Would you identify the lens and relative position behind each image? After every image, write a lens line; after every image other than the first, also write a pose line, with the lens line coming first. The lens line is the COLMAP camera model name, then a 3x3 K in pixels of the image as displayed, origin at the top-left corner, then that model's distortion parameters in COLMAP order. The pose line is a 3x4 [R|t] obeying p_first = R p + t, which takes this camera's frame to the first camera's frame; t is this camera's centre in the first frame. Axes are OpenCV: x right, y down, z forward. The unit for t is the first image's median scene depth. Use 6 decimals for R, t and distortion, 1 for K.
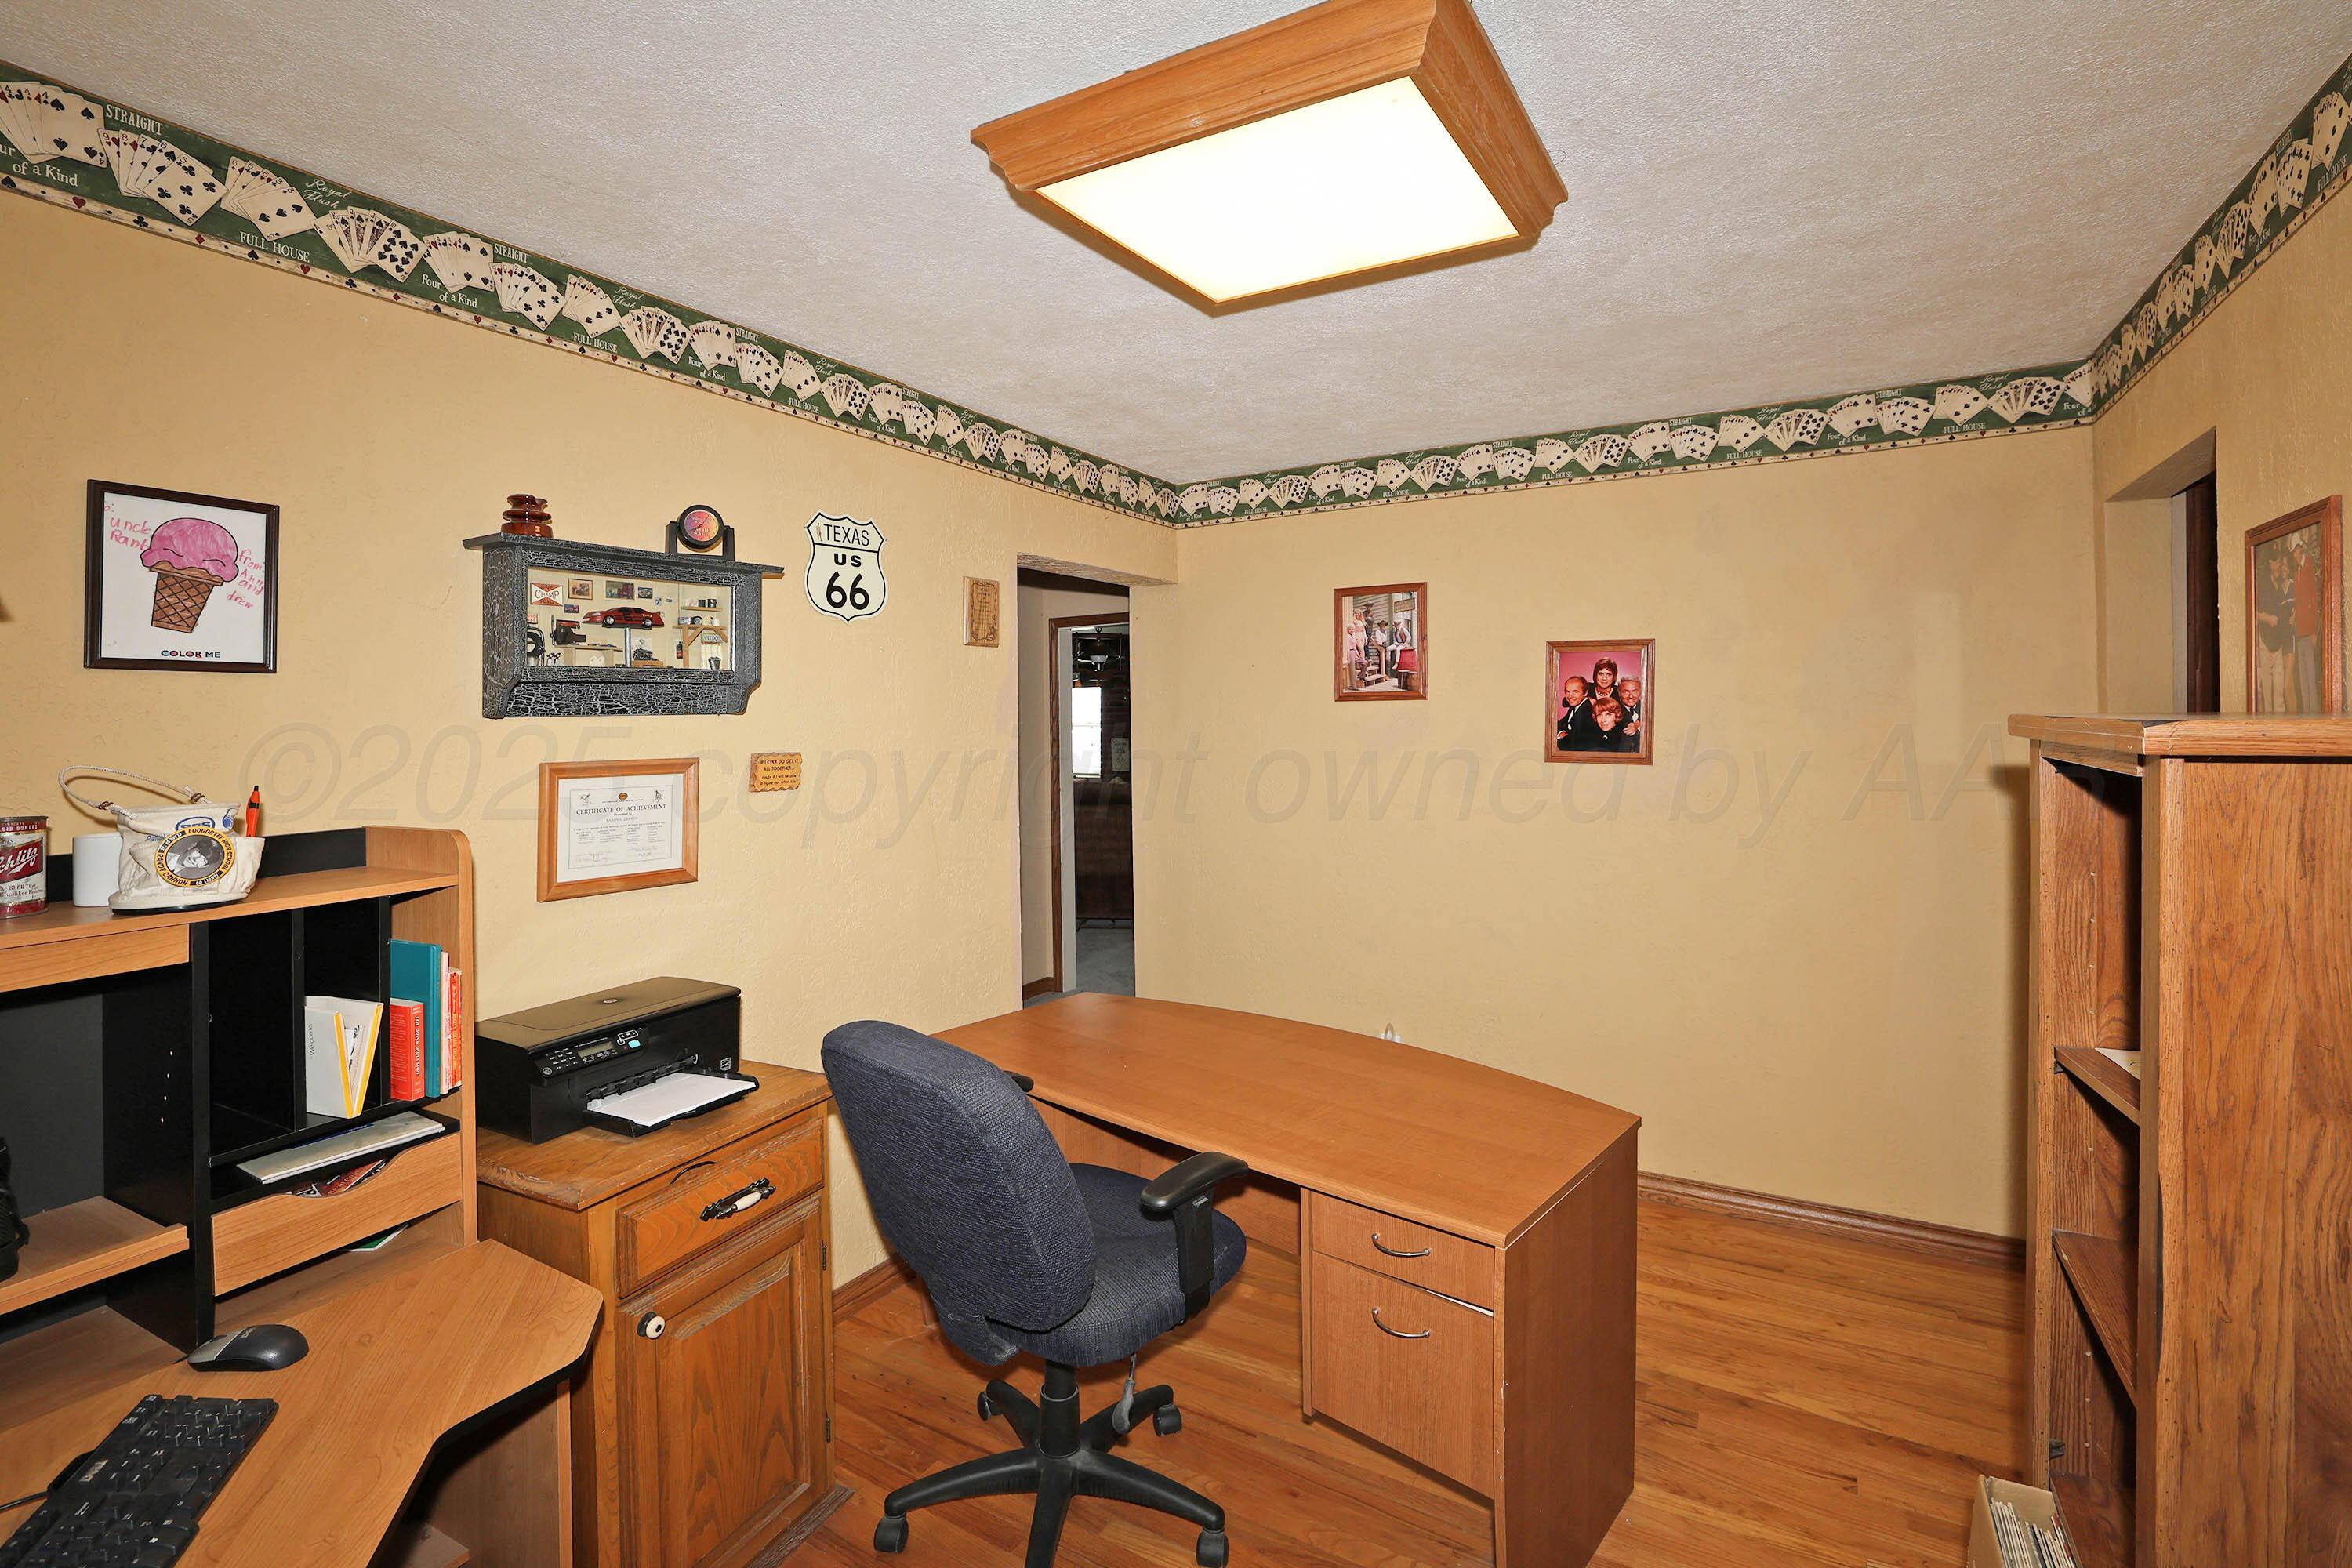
lens RADIAL K [[1083.4, 0, 1189.0], [0, 1083.4, 730.1], [0, 0, 1]] dist [-0.021944, 0.005767]
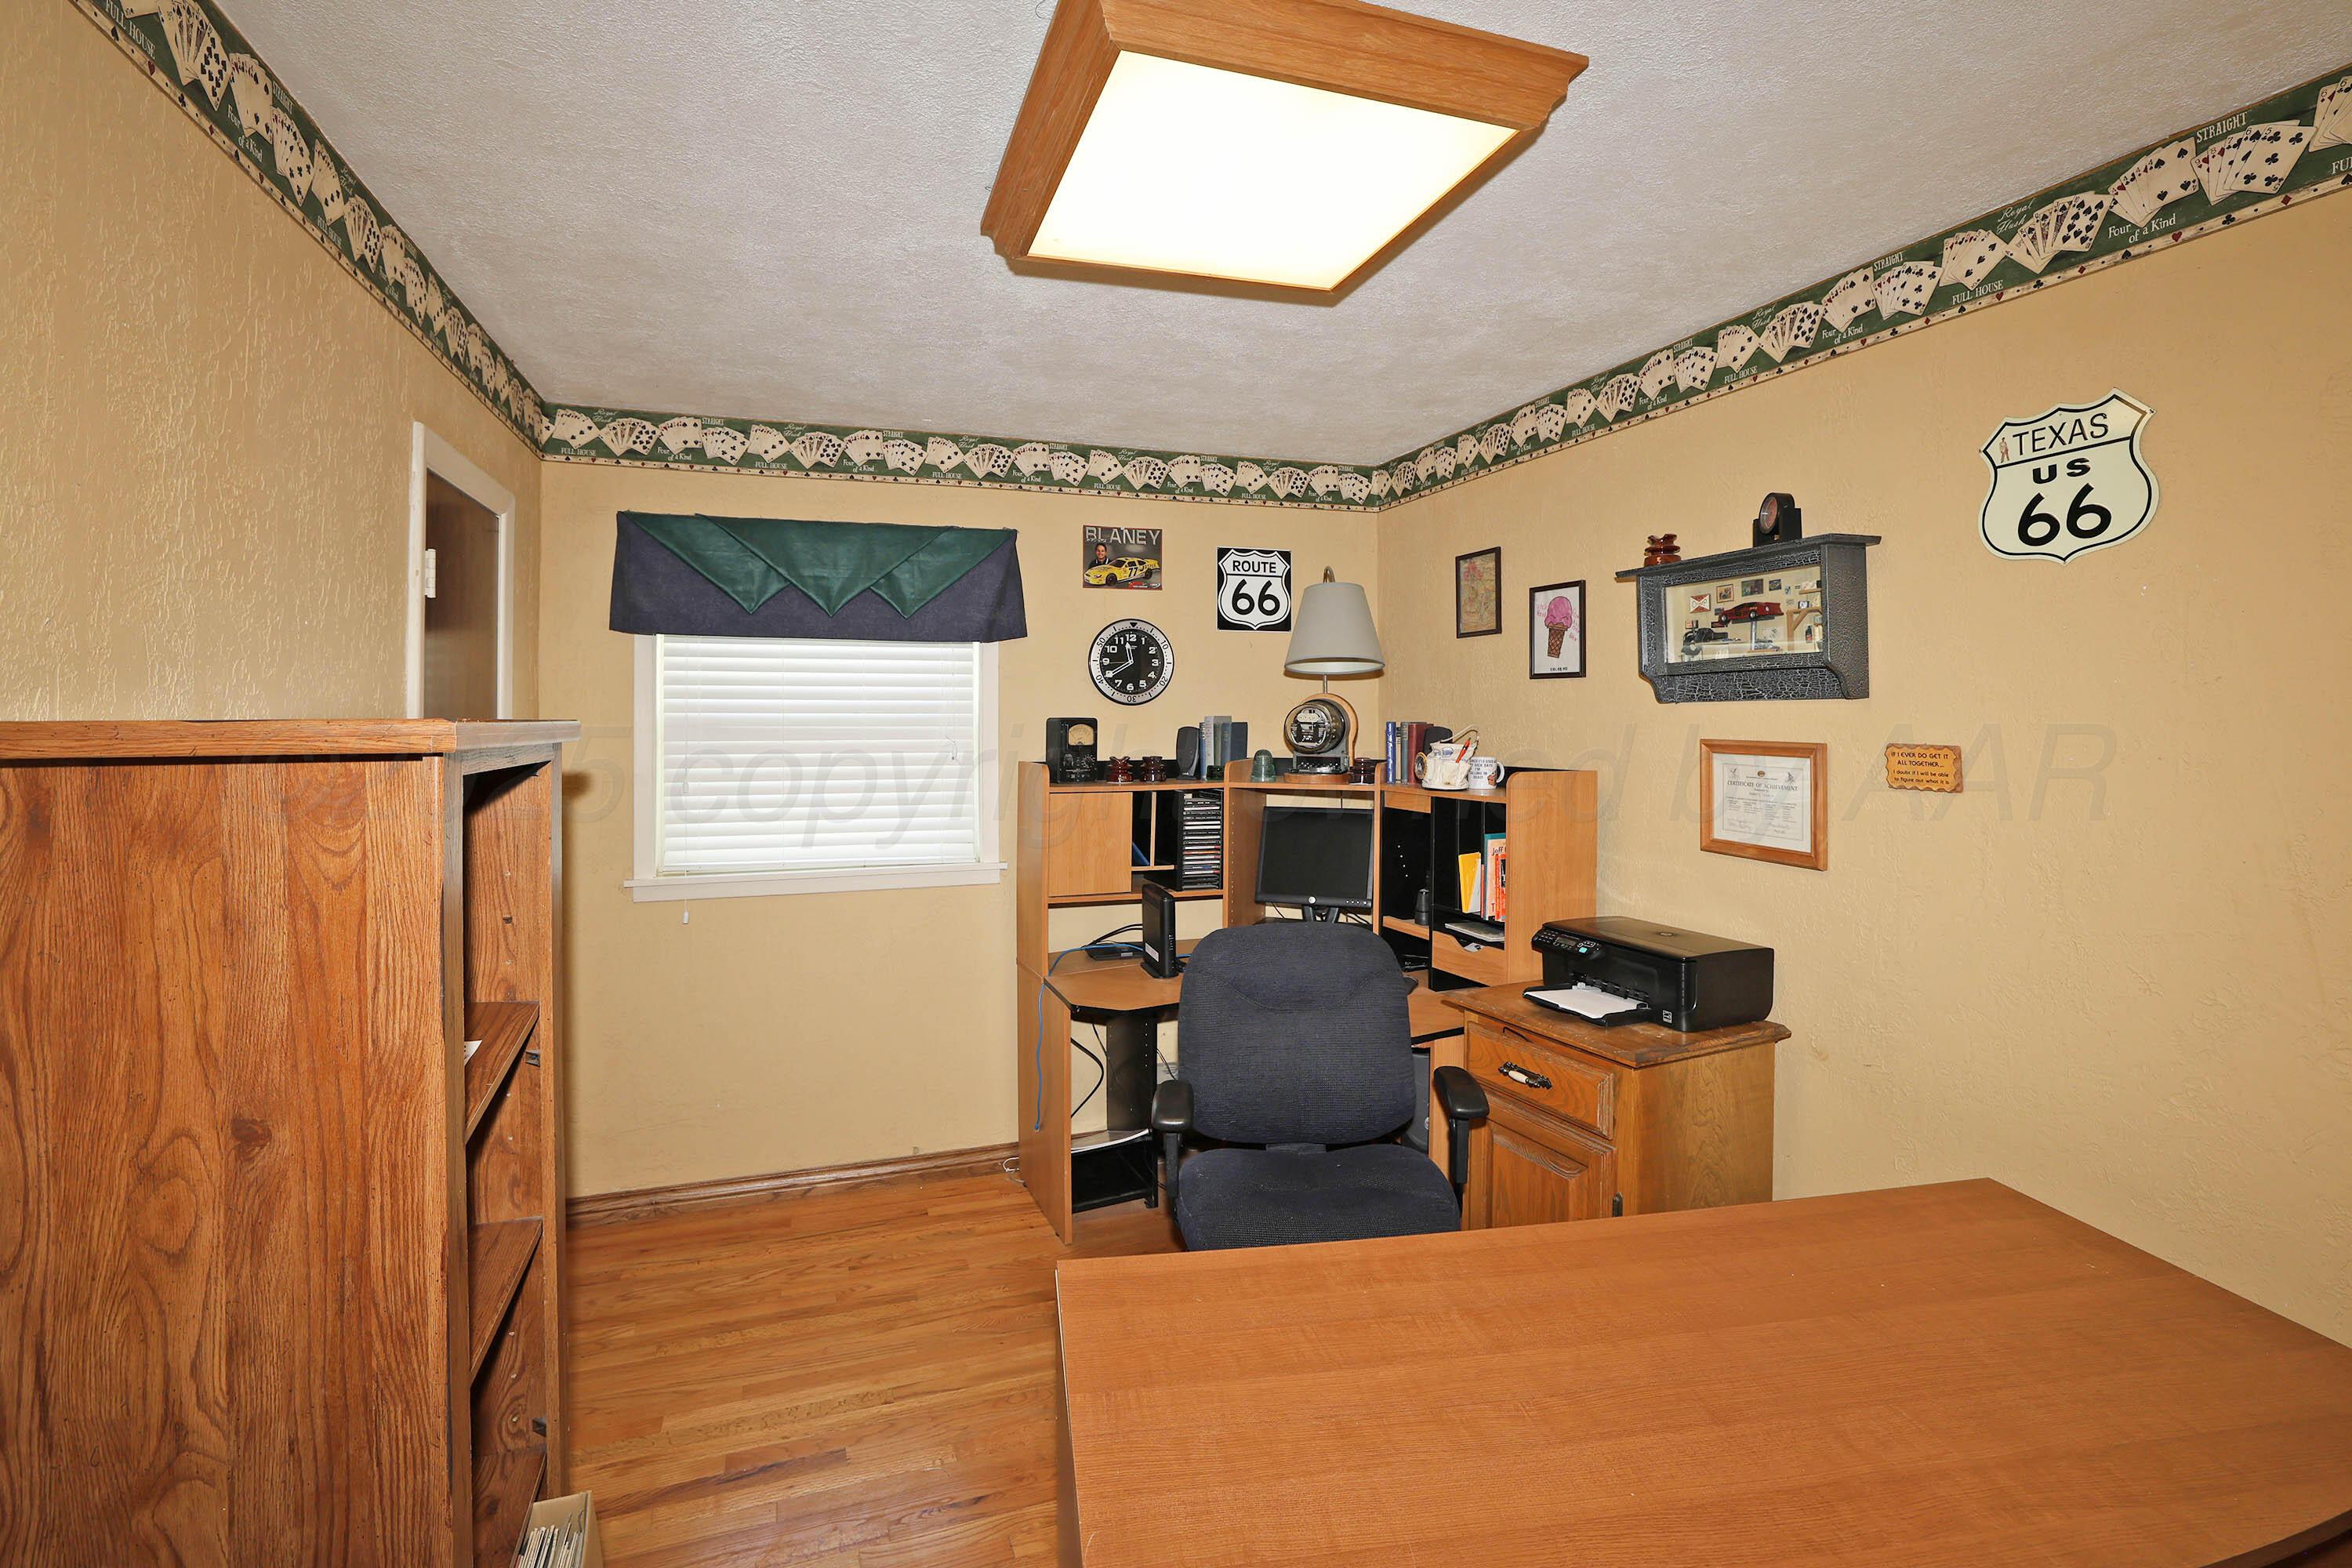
lens RADIAL K [[1083.4, 0, 1152.2], [0, 1083.4, 699.4], [0, 0, 1]] dist [-0.021944, 0.005767]
pose [[-0.659777, 0.008294, -0.751416, 0.709424], [0.004571, 0.999965, 0.007024, -0.025291], [0.751447, 0.001200, -0.659792, 1.259302]]
